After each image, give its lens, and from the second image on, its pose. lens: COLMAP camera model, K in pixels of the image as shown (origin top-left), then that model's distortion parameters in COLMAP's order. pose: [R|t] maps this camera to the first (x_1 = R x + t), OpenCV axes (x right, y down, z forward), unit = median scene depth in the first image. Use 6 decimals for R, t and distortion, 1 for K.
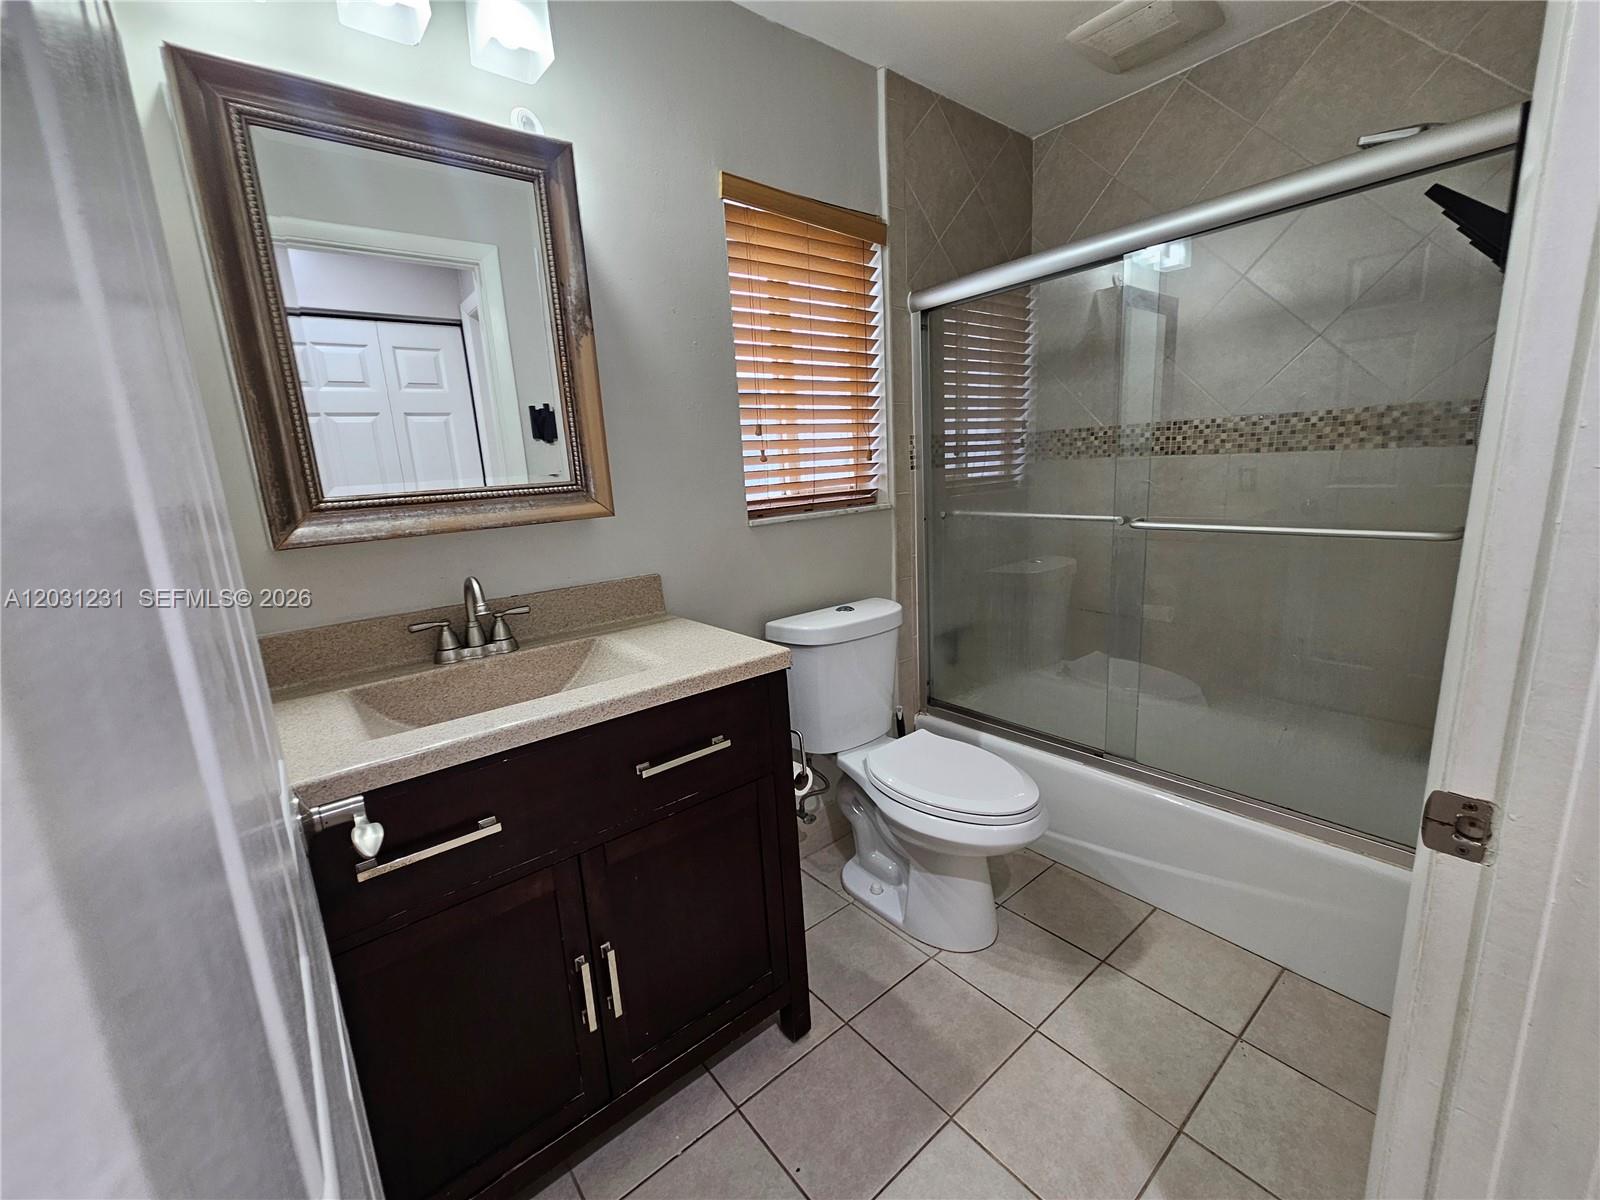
lens RADIAL K [[652.6, 0, 805.9], [0, 652.6, 597.3], [0, 0, 1]] dist [-0.000691, -0.000273]
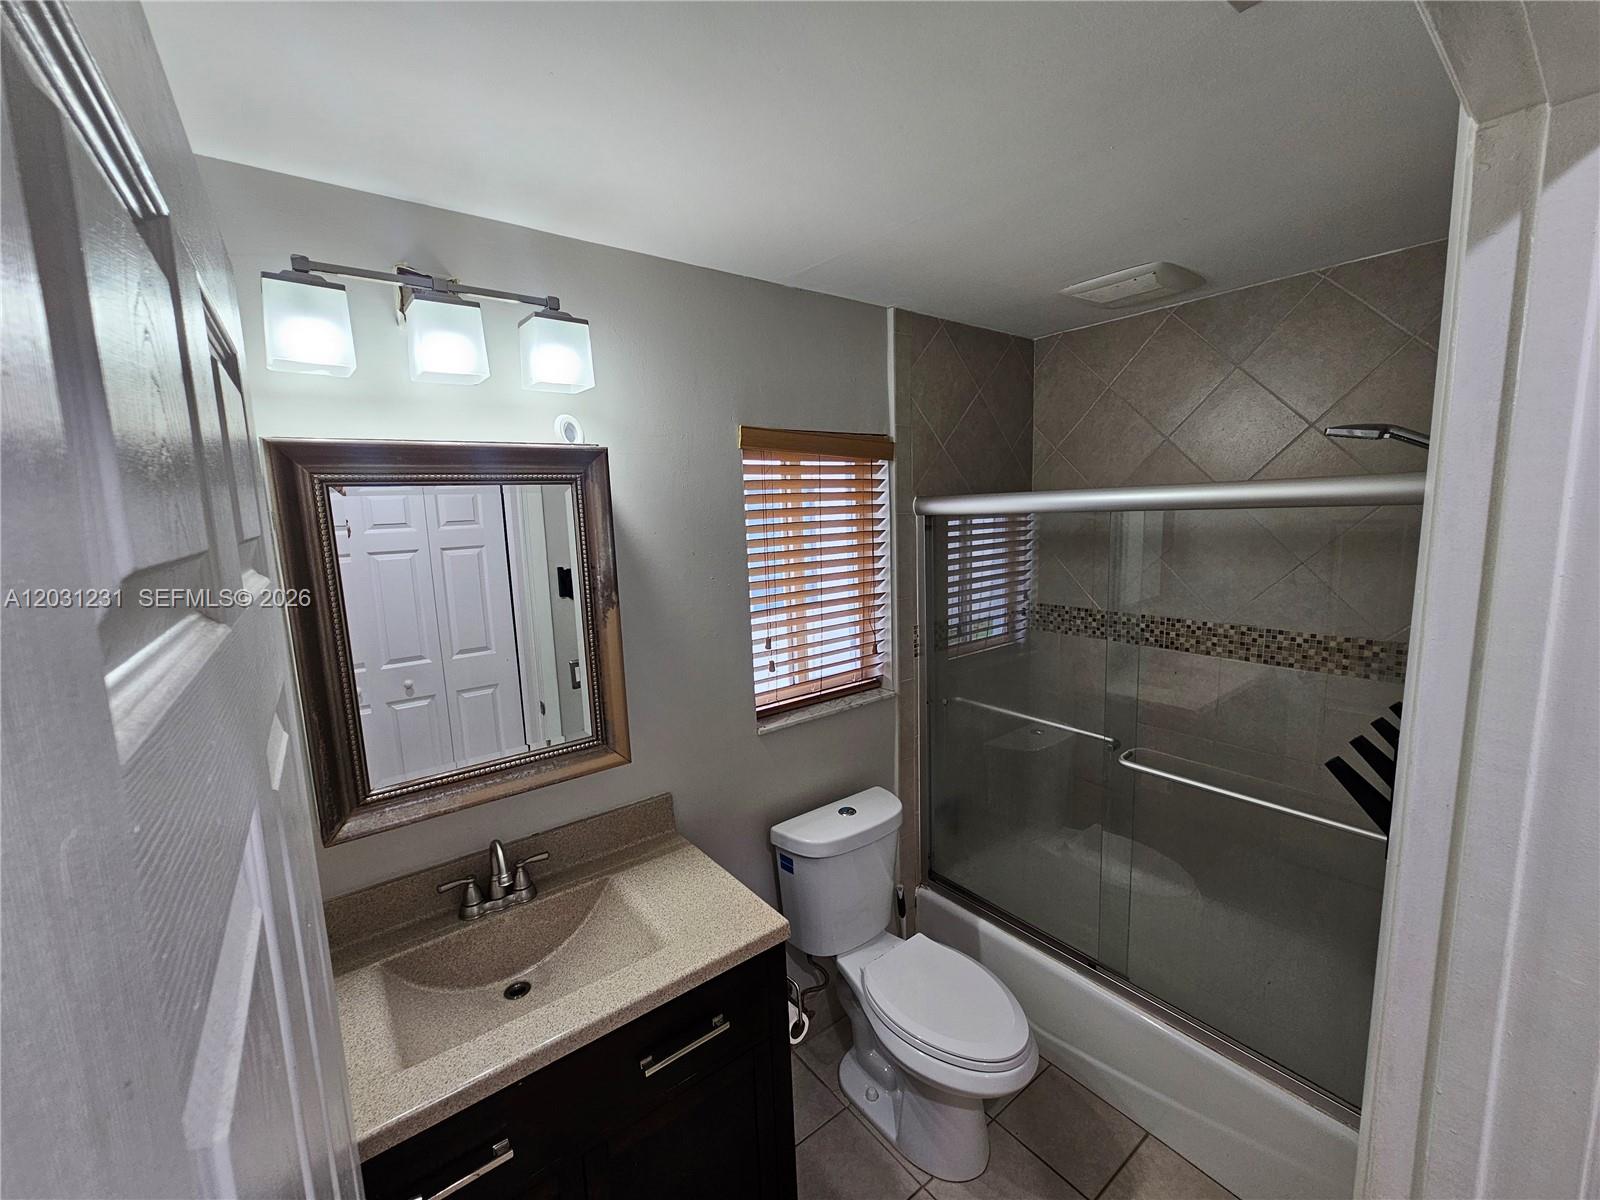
lens RADIAL K [[650.3, 0, 806.8], [0, 650.3, 596.8], [0, 0, 1]] dist [-0.002090, -0.000338]
pose [[0.999433, 0.023552, -0.024062, 0.011890], [-0.025058, 0.997615, -0.064320, -0.242893], [0.022490, 0.064886, 0.997639, -0.059512]]
